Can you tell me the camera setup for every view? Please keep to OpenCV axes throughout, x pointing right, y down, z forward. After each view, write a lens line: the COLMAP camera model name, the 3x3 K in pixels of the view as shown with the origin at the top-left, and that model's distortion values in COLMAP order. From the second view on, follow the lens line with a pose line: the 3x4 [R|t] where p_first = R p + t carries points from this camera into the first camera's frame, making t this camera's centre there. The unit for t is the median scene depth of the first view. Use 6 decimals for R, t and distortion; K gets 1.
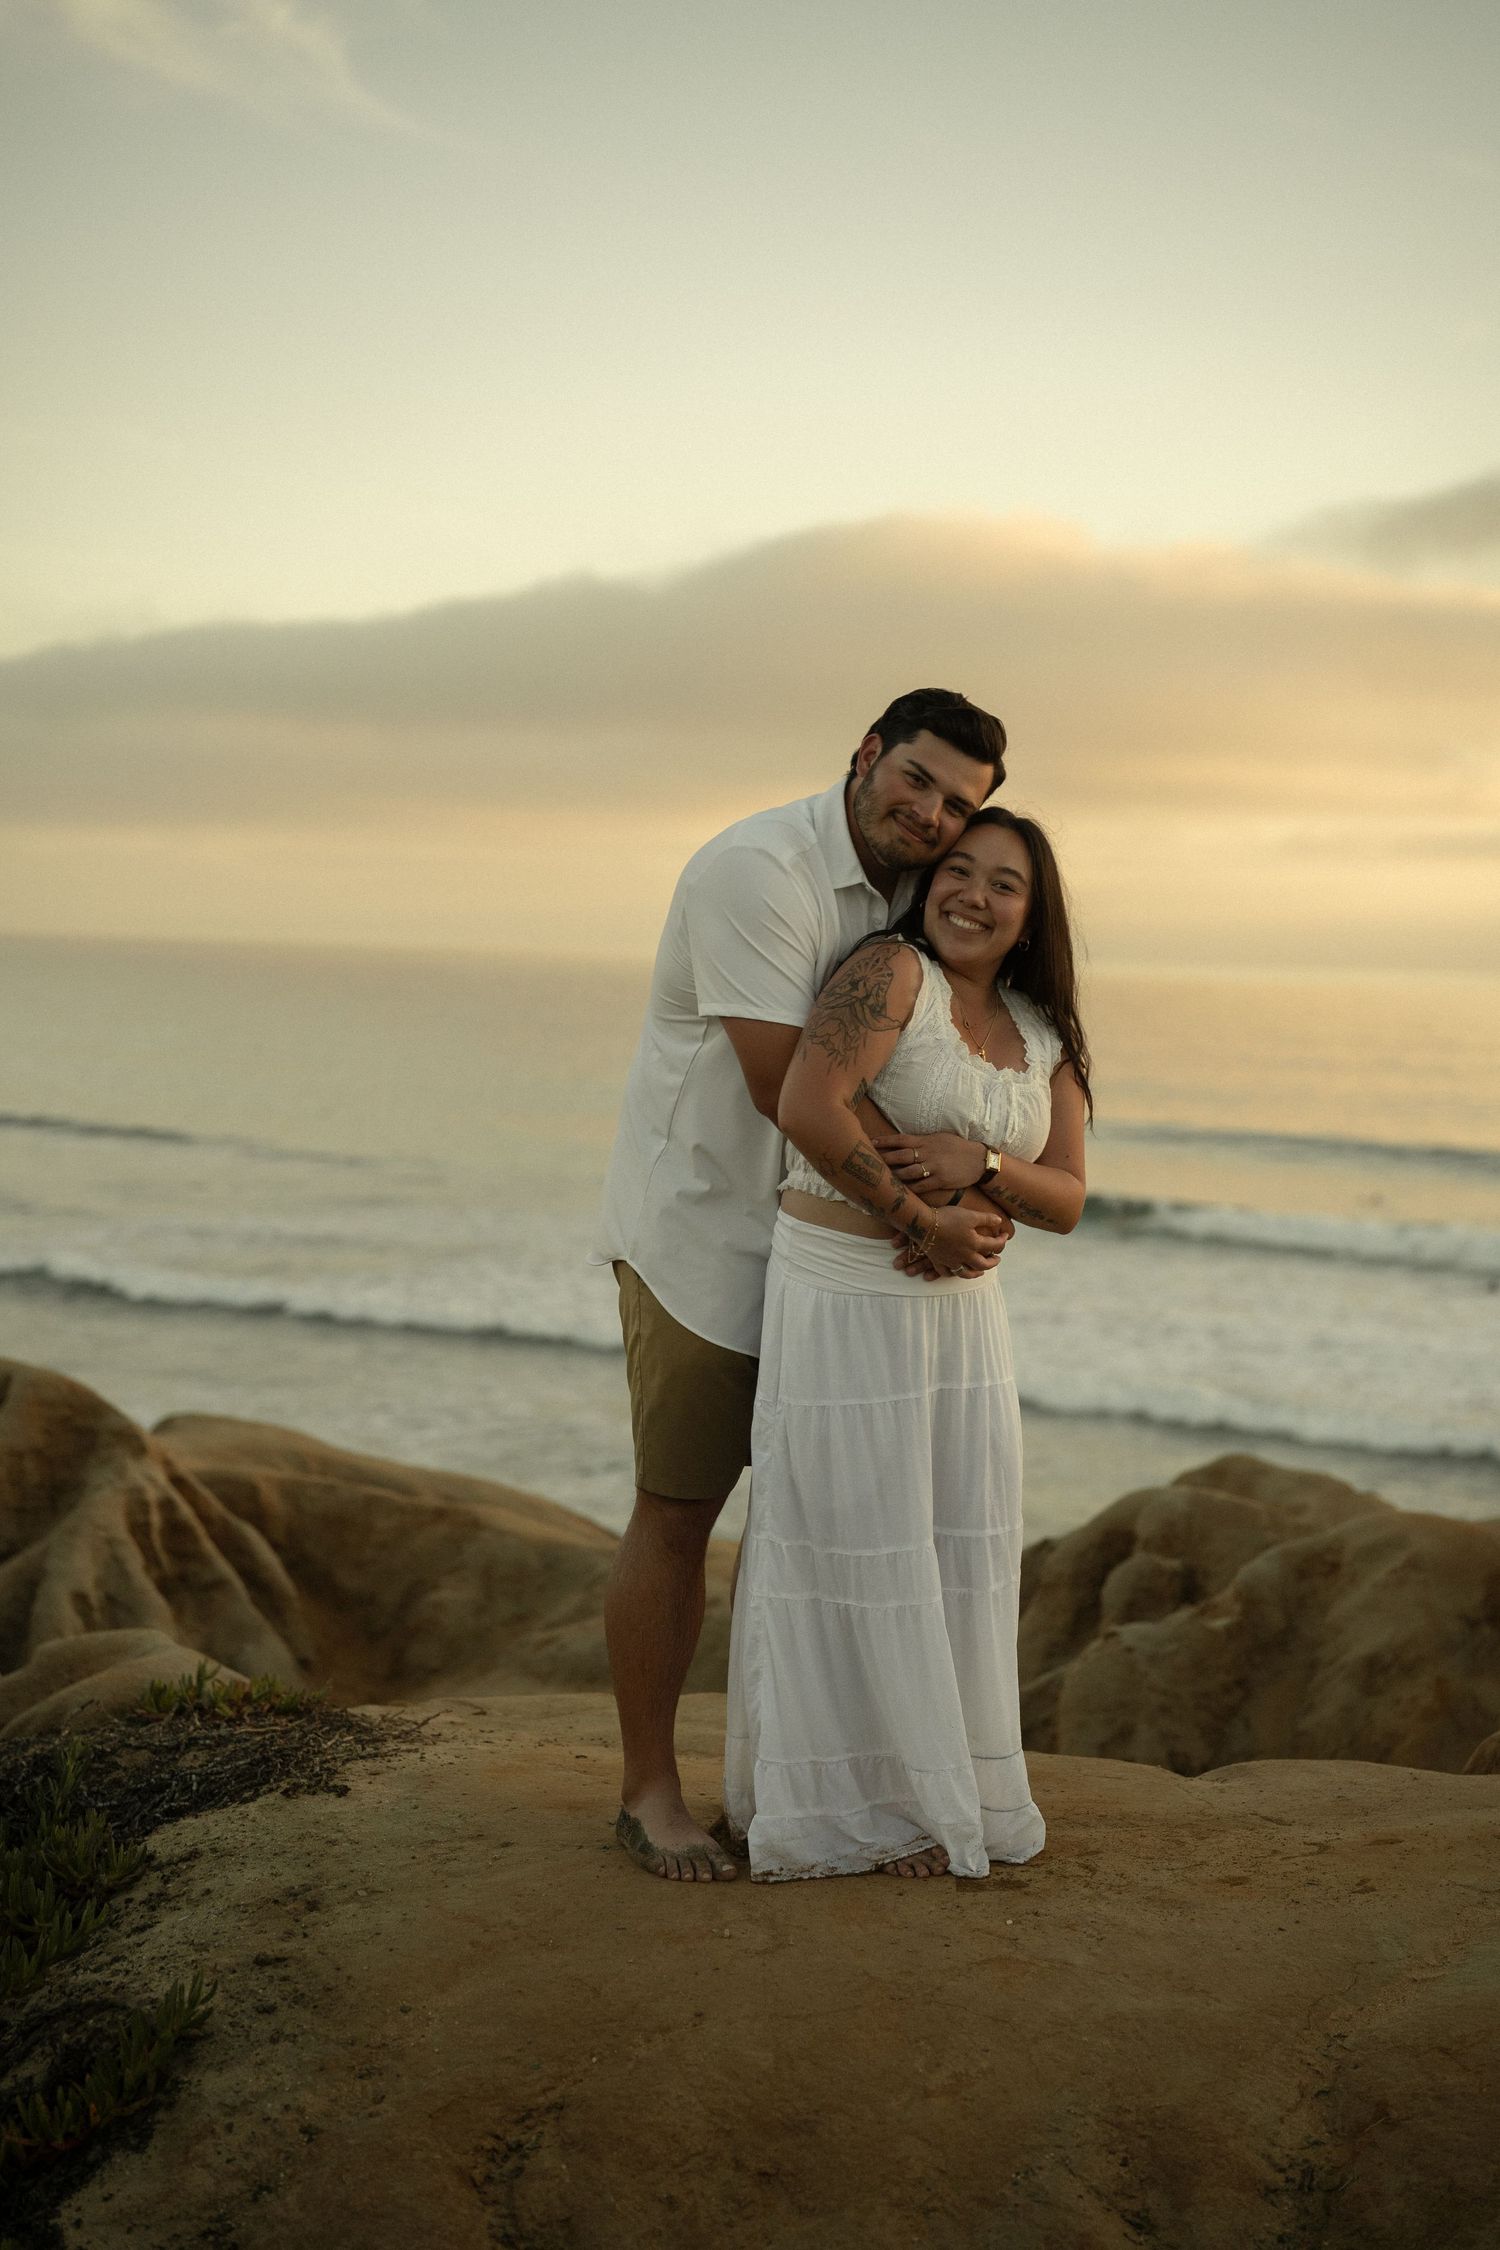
lens RADIAL K [[3088.6, 0, 765.0], [0, 3088.6, 1124.2], [0, 0, 1]] dist [-0.003418, 0.060077]
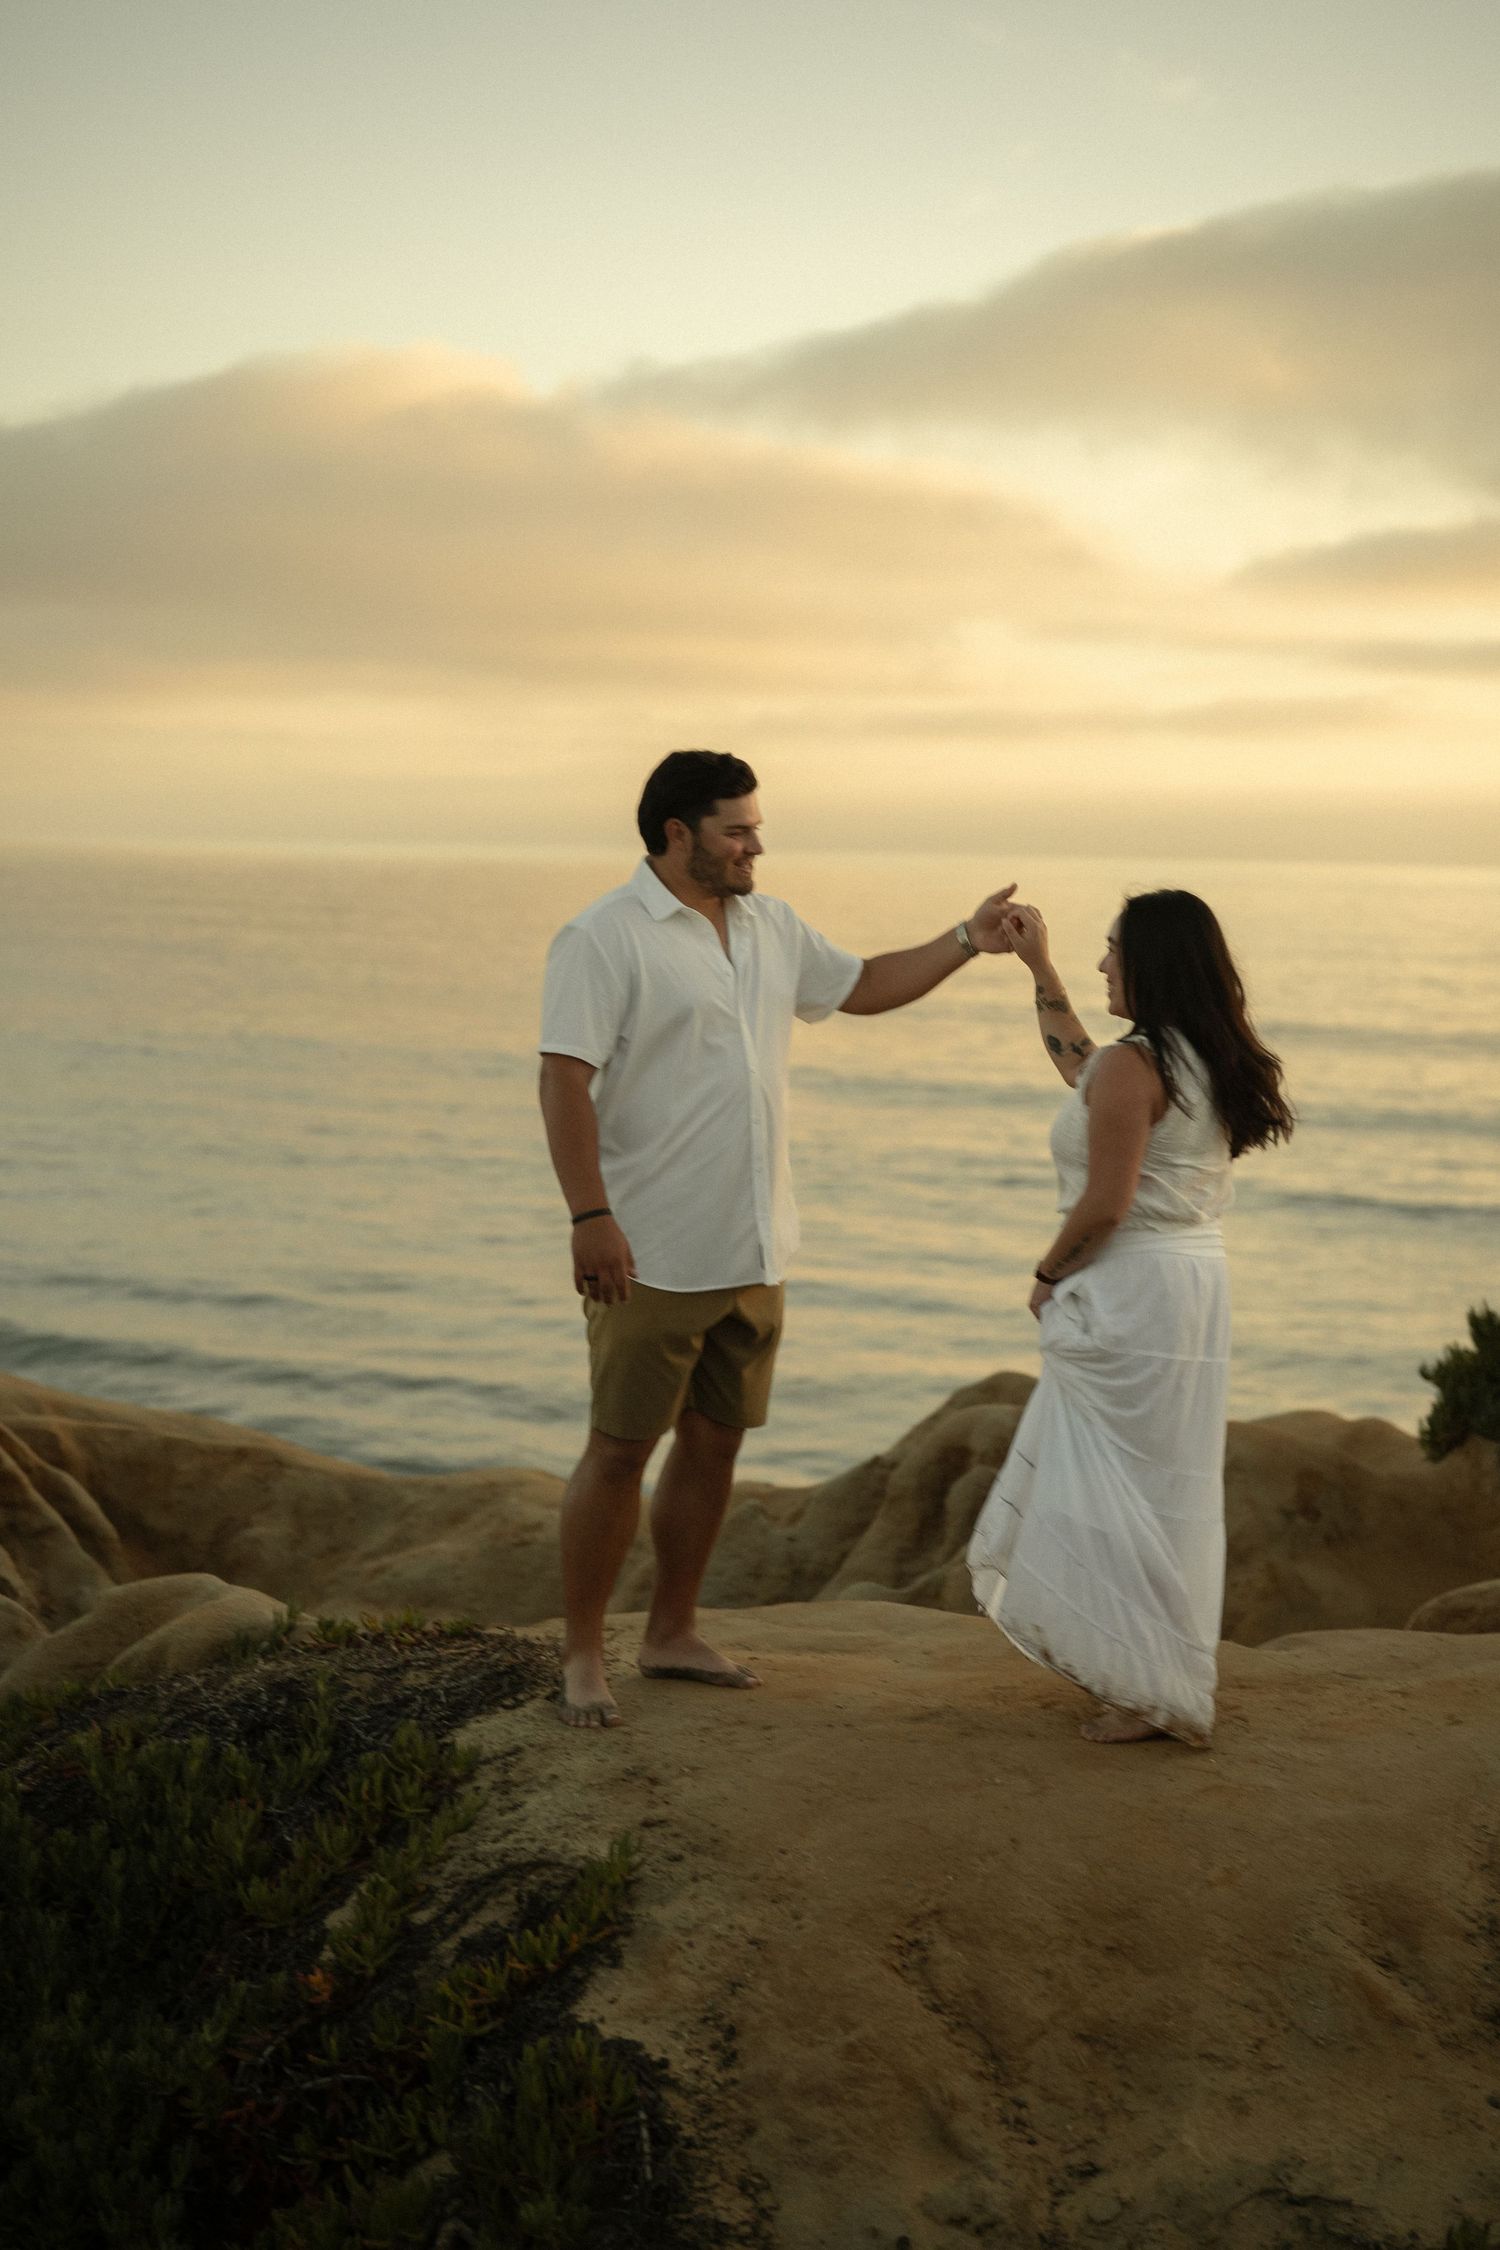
lens RADIAL K [[3219.1, 0, 750.0], [0, 3219.1, 1125.0], [0, 0, 1]] dist [-0.000867, 0.057351]
pose [[0.986199, -0.024454, 0.163750, -0.293187], [0.018905, 0.999196, 0.035360, -0.055038], [-0.164483, -0.031777, 0.985868, -0.268222]]
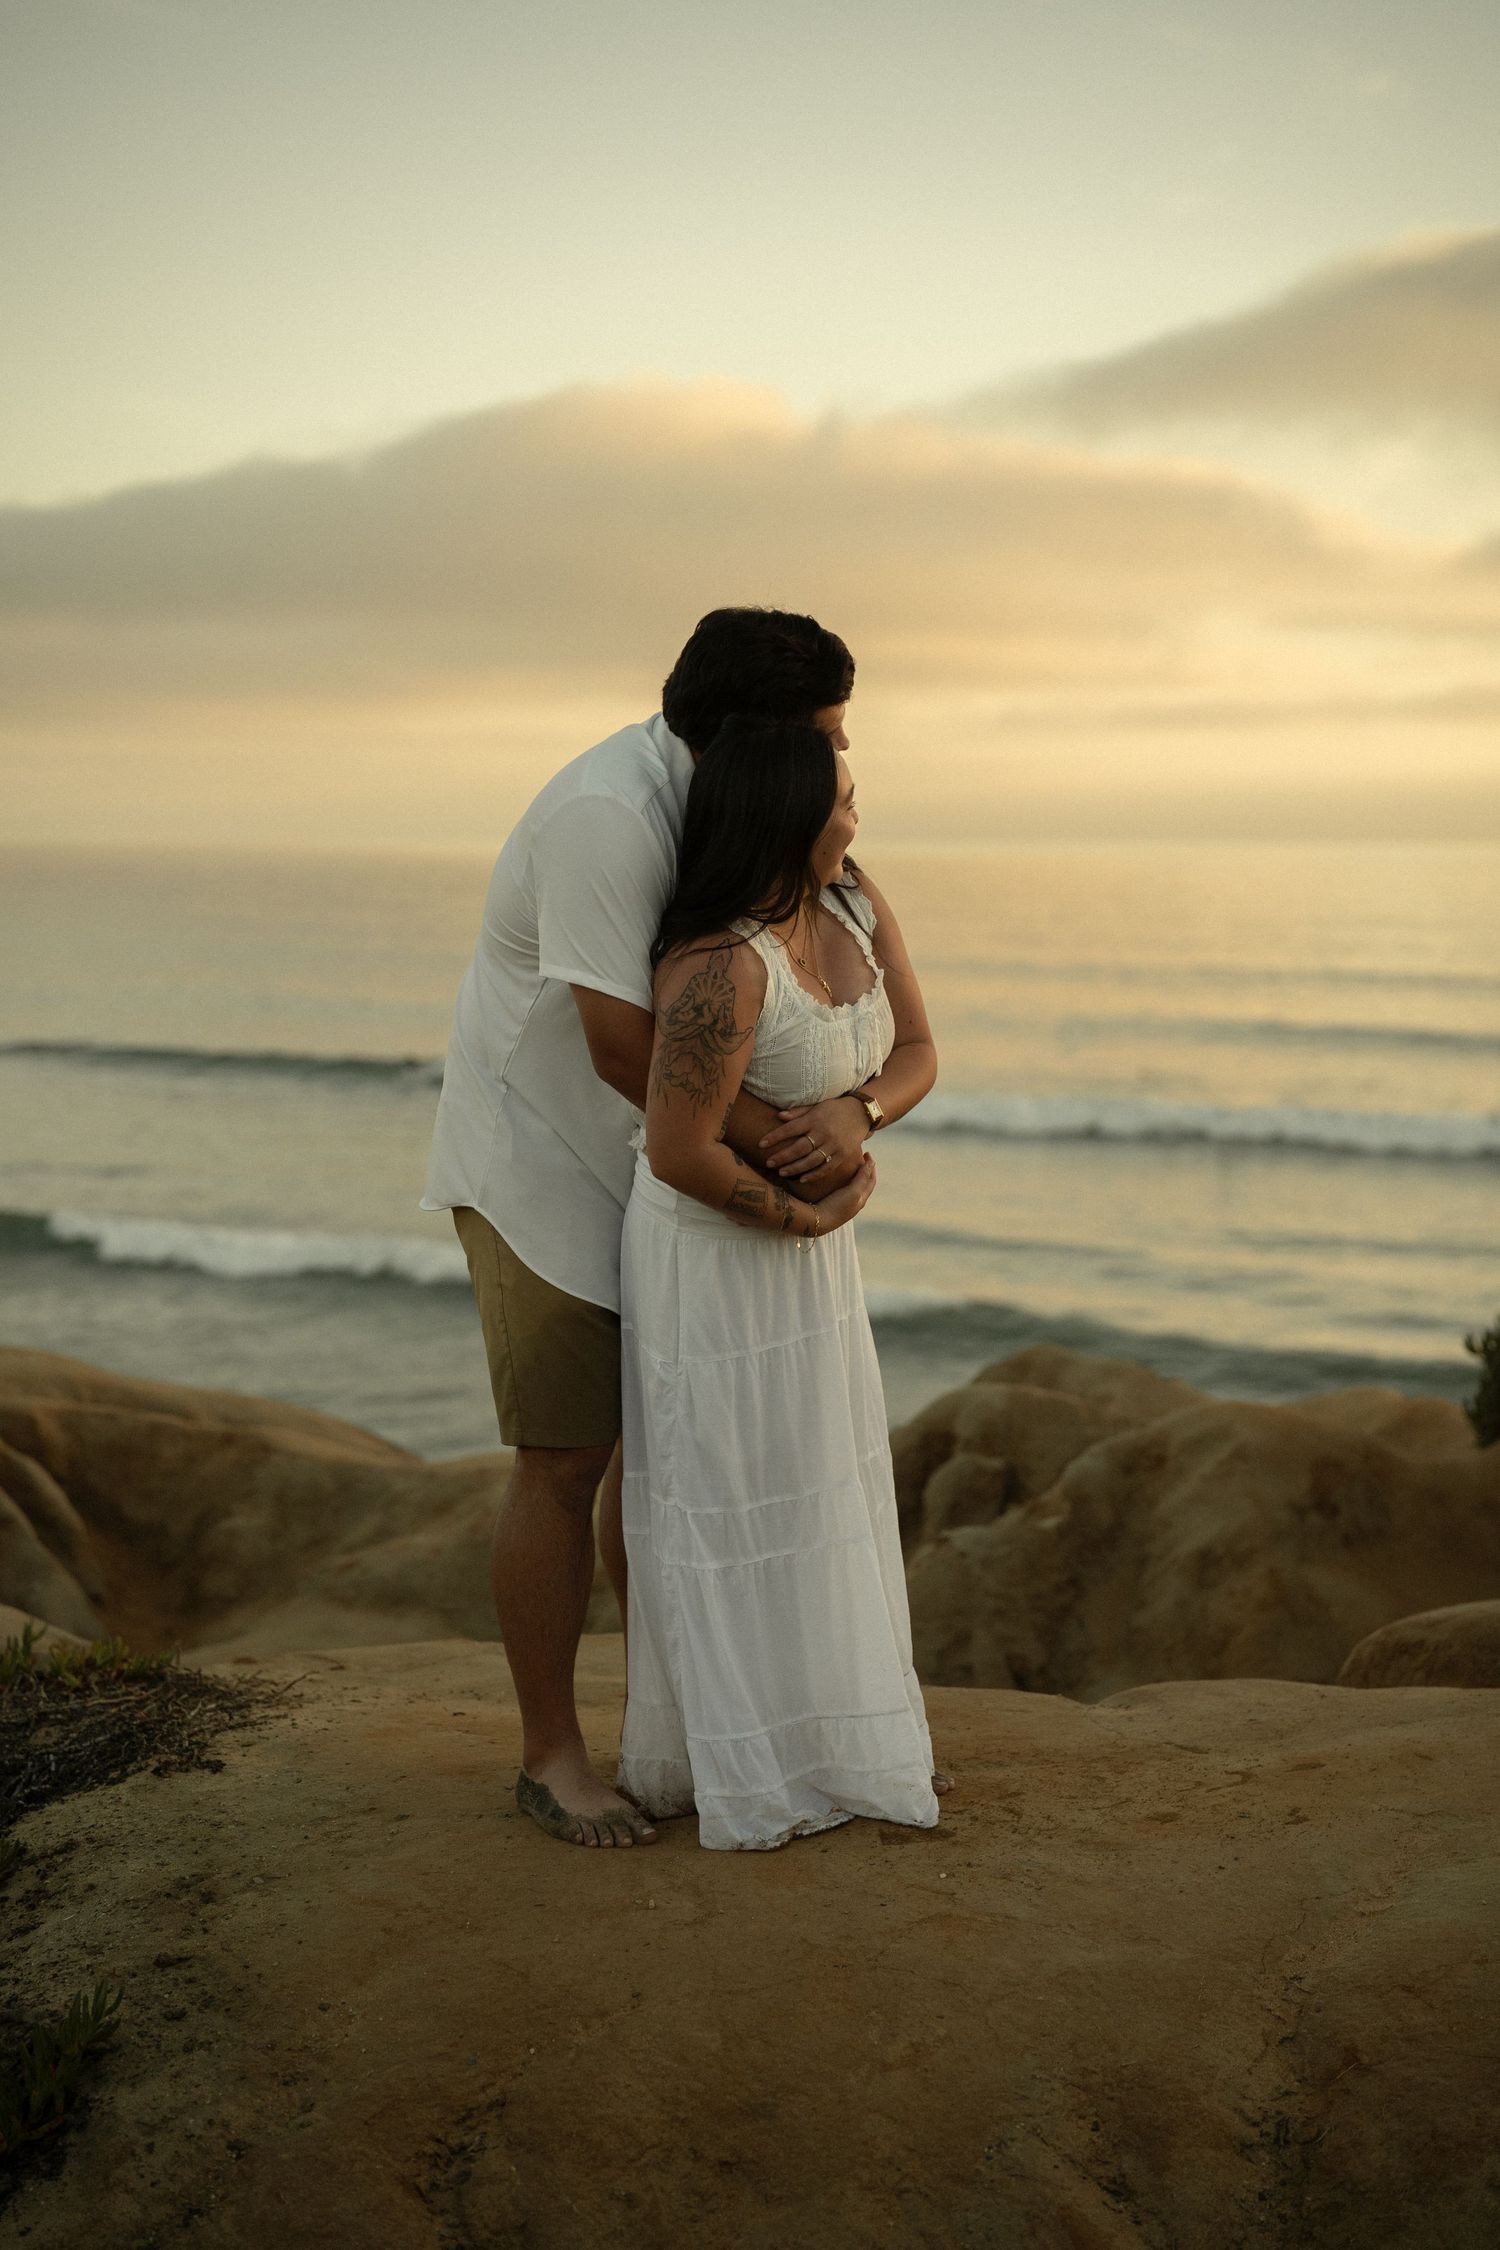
lens RADIAL K [[3088.6, 0, 765.0], [0, 3088.6, 1124.2], [0, 0, 1]] dist [-0.003418, 0.060077]
pose [[0.995557, -0.035715, 0.087123, -0.046670], [0.032444, 0.998725, 0.038685, -0.014017], [-0.088394, -0.035687, 0.995446, 0.045879]]
